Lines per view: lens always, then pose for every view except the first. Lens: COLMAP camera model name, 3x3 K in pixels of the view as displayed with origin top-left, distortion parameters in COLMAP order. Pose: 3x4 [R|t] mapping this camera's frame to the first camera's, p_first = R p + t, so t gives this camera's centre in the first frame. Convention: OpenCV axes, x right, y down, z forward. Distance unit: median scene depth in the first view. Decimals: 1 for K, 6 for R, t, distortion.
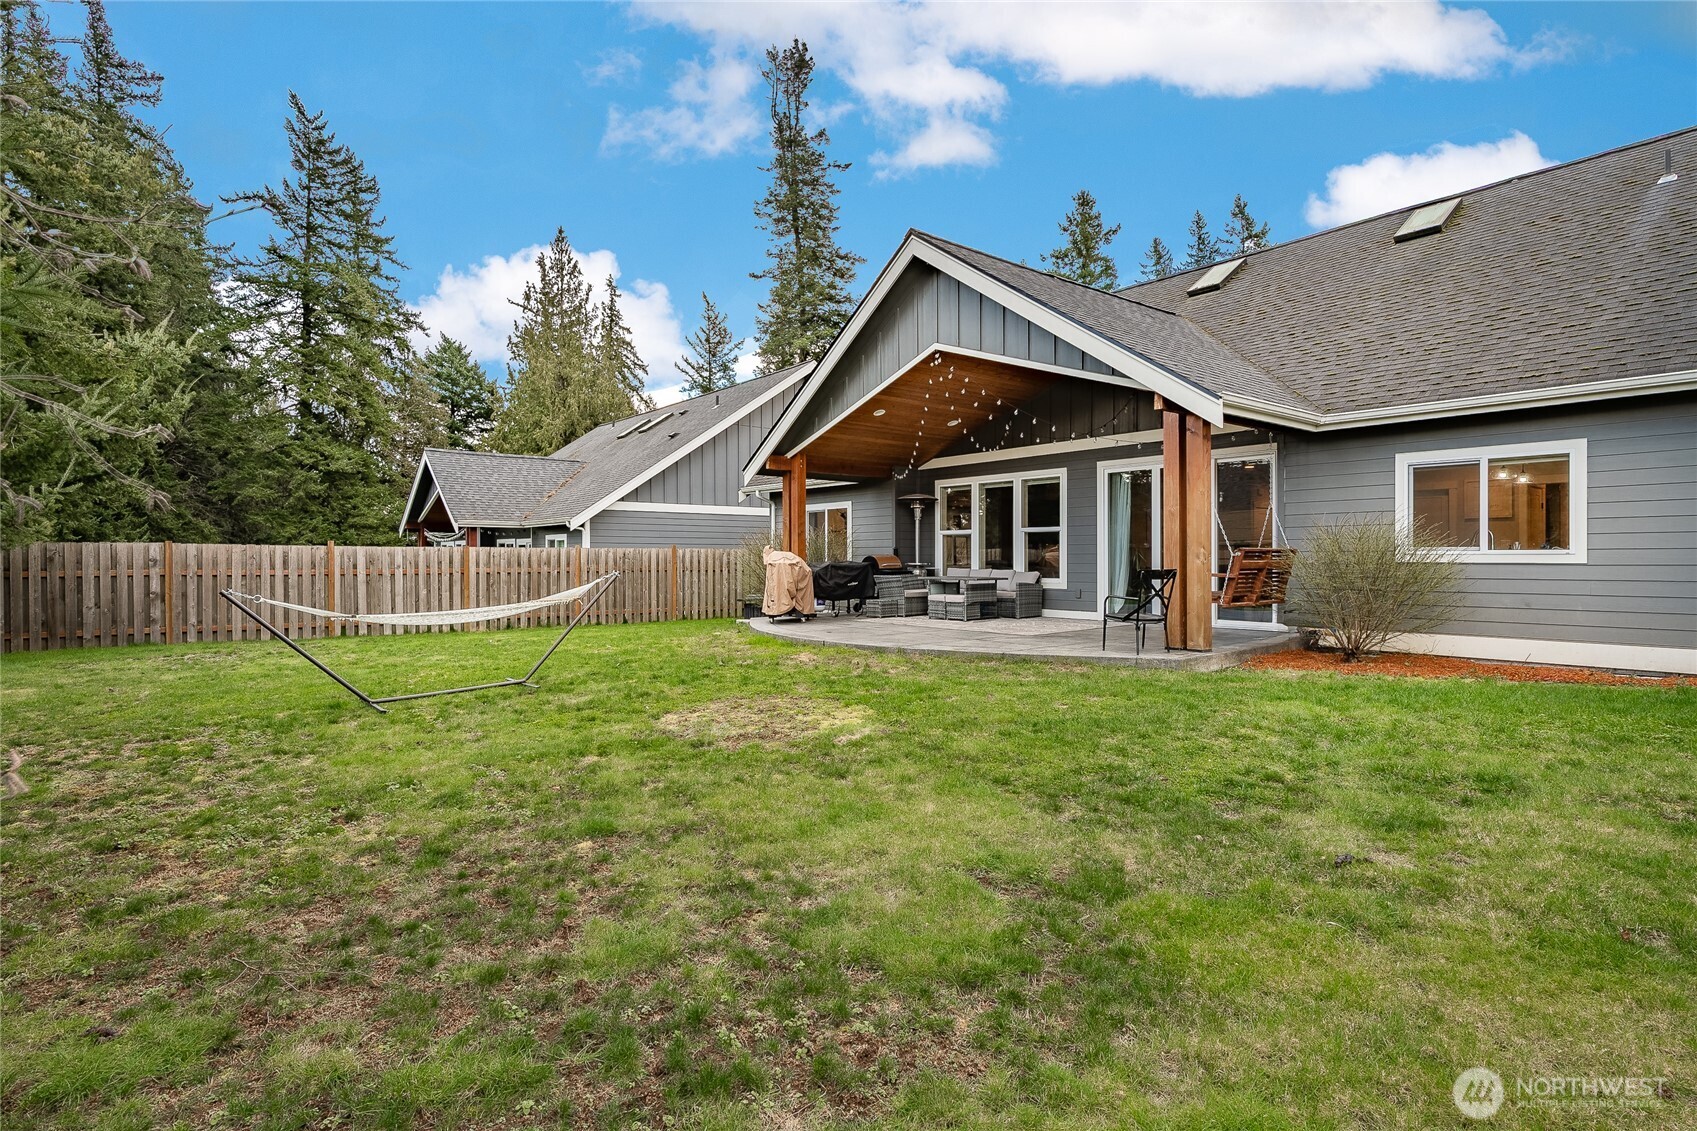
lens RADIAL K [[859.4, 0, 848.5], [0, 859.4, 565.5], [0, 0, 1]] dist [-0.003055, -0.000363]
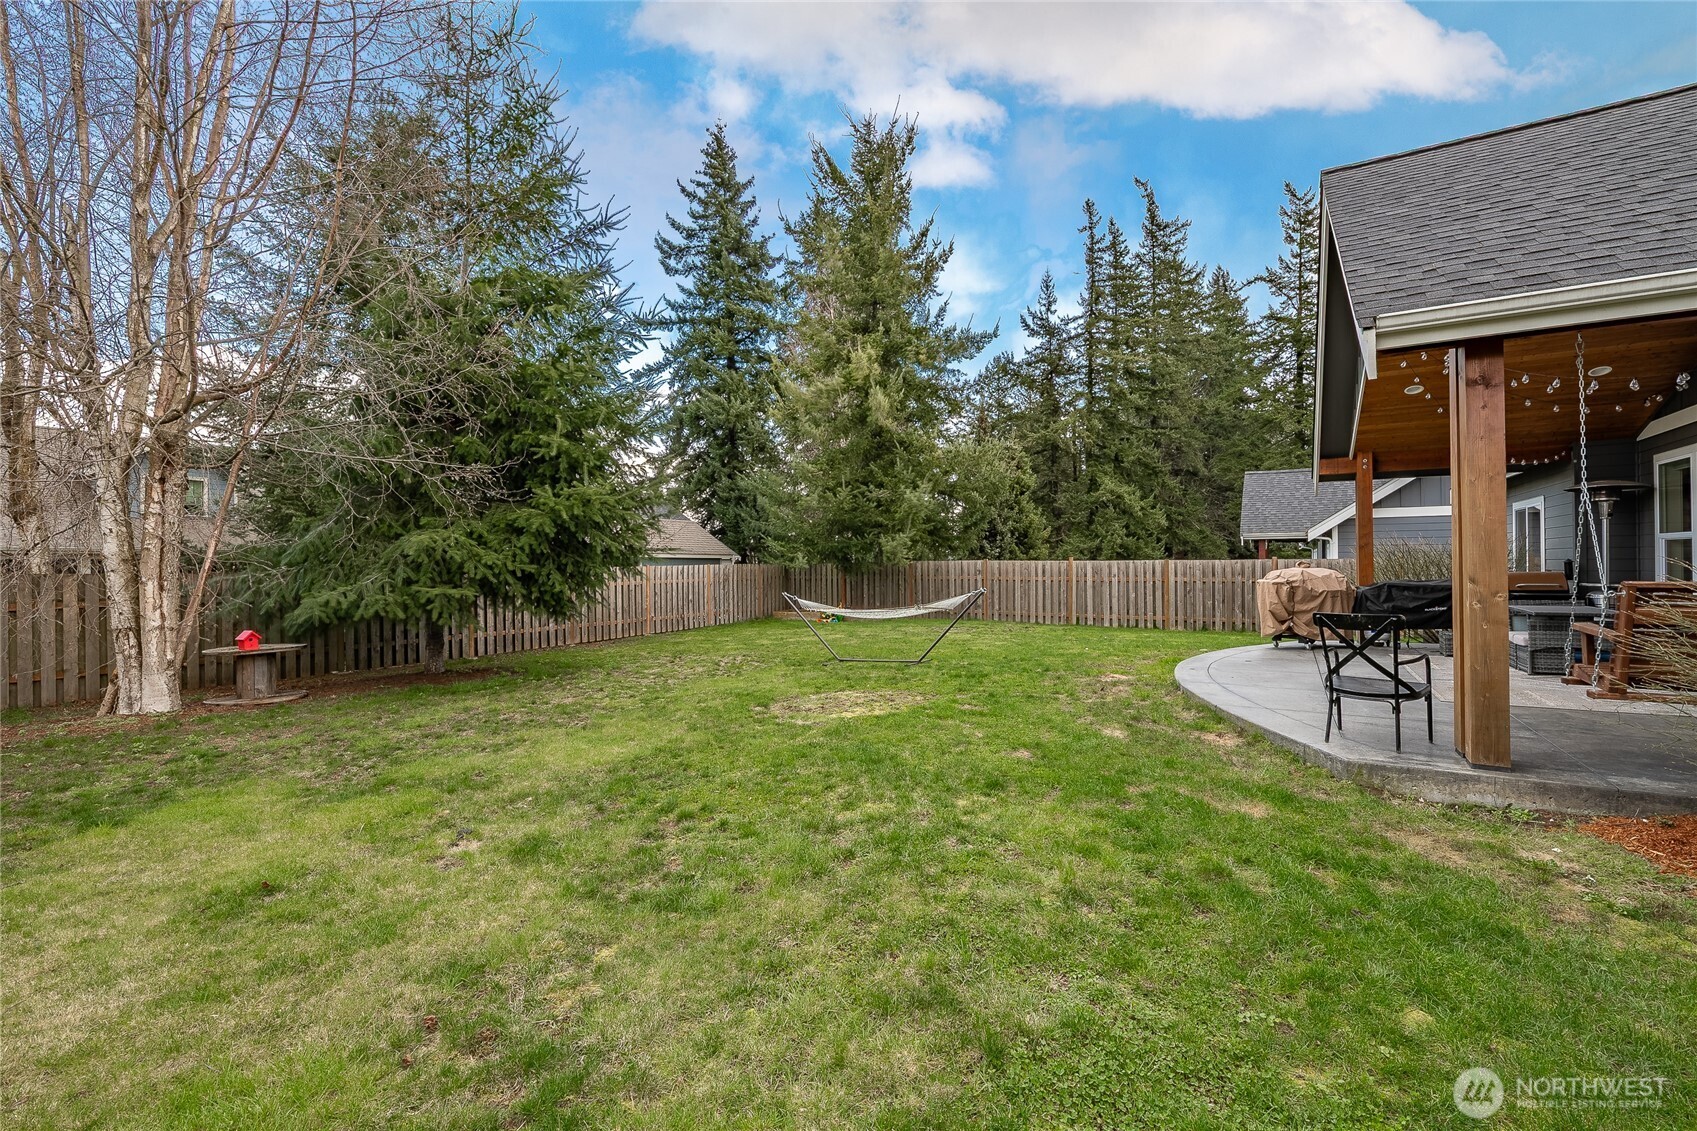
lens RADIAL K [[718.5, 0, 845.8], [0, 718.5, 560.2], [0, 0, 1]] dist [-0.013993, -0.000236]
pose [[0.328815, -0.003853, -0.944386, 0.436752], [-0.001653, 0.999988, -0.004656, -0.018885], [0.944393, 0.003092, 0.328805, 0.281592]]
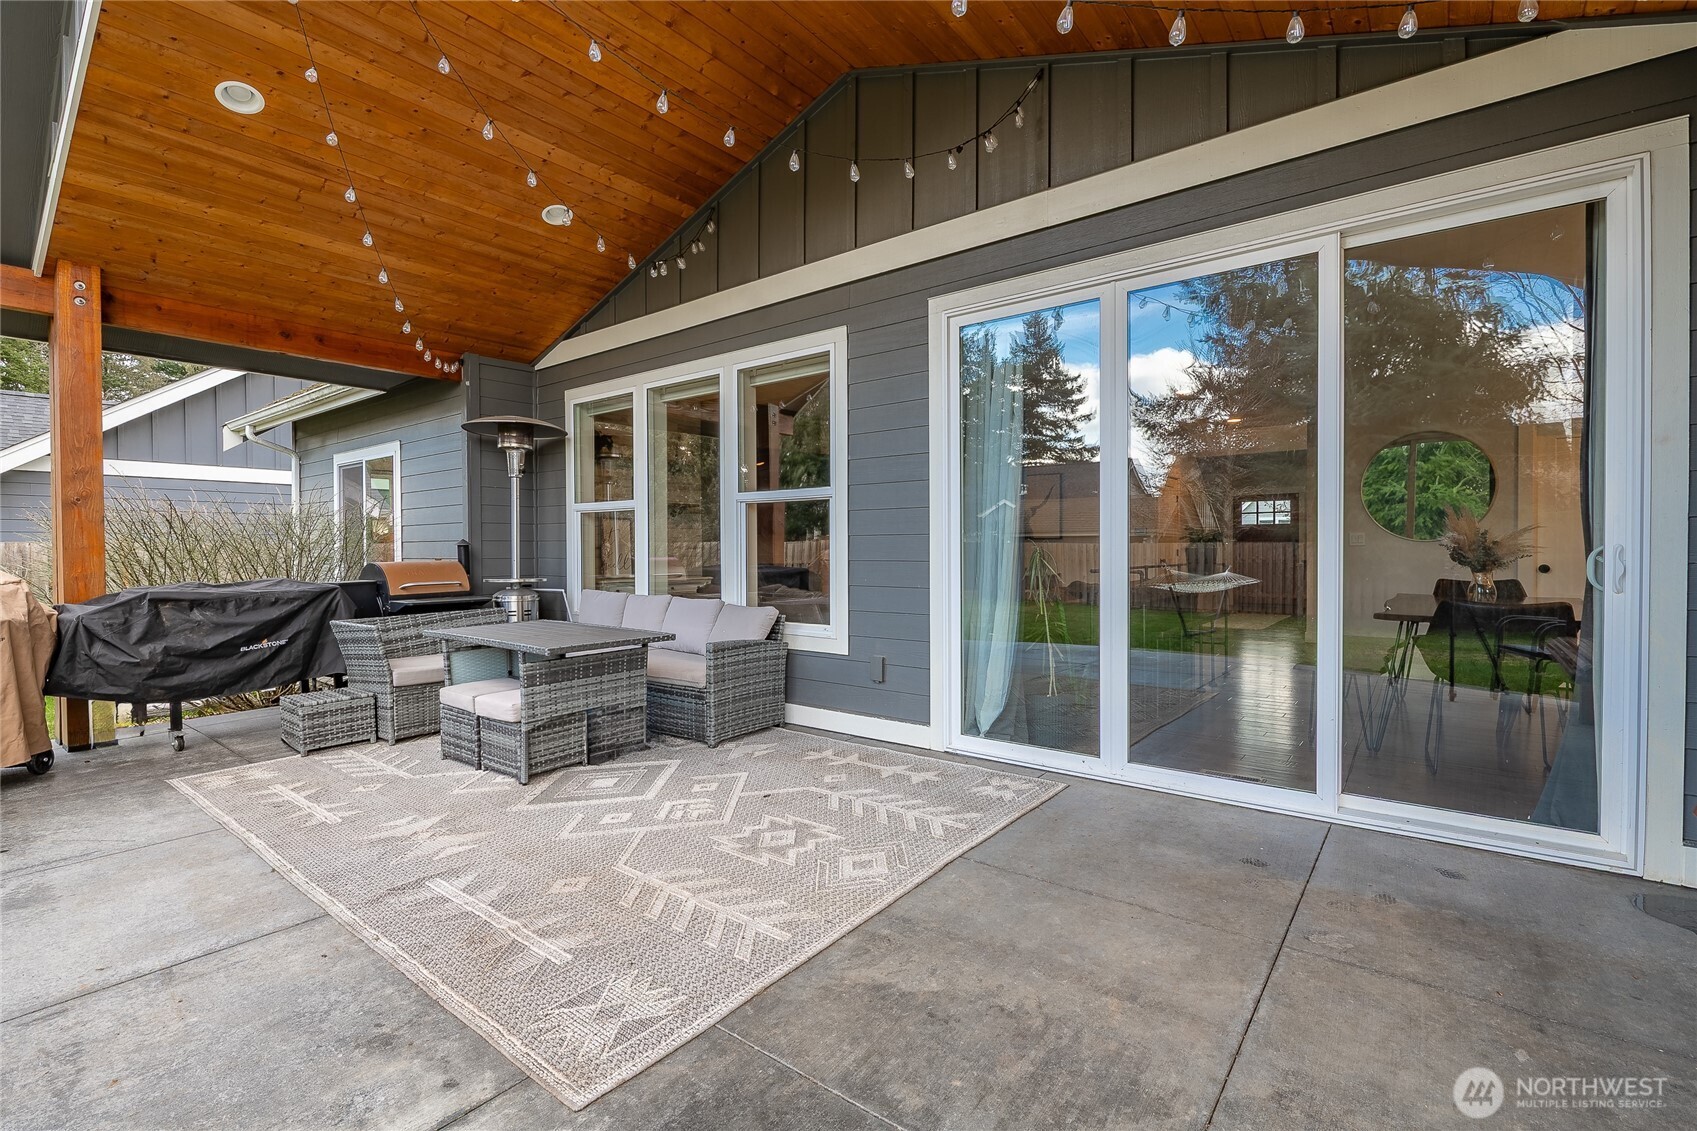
lens RADIAL K [[756.0, 0, 849.9], [0, 756.0, 558.3], [0, 0, 1]] dist [-0.013498, -0.000328]
pose [[0.973717, -0.005182, 0.227702, 0.169837], [0.004060, 0.999977, 0.005393, -0.015028], [-0.227725, -0.004327, 0.973716, 0.641524]]
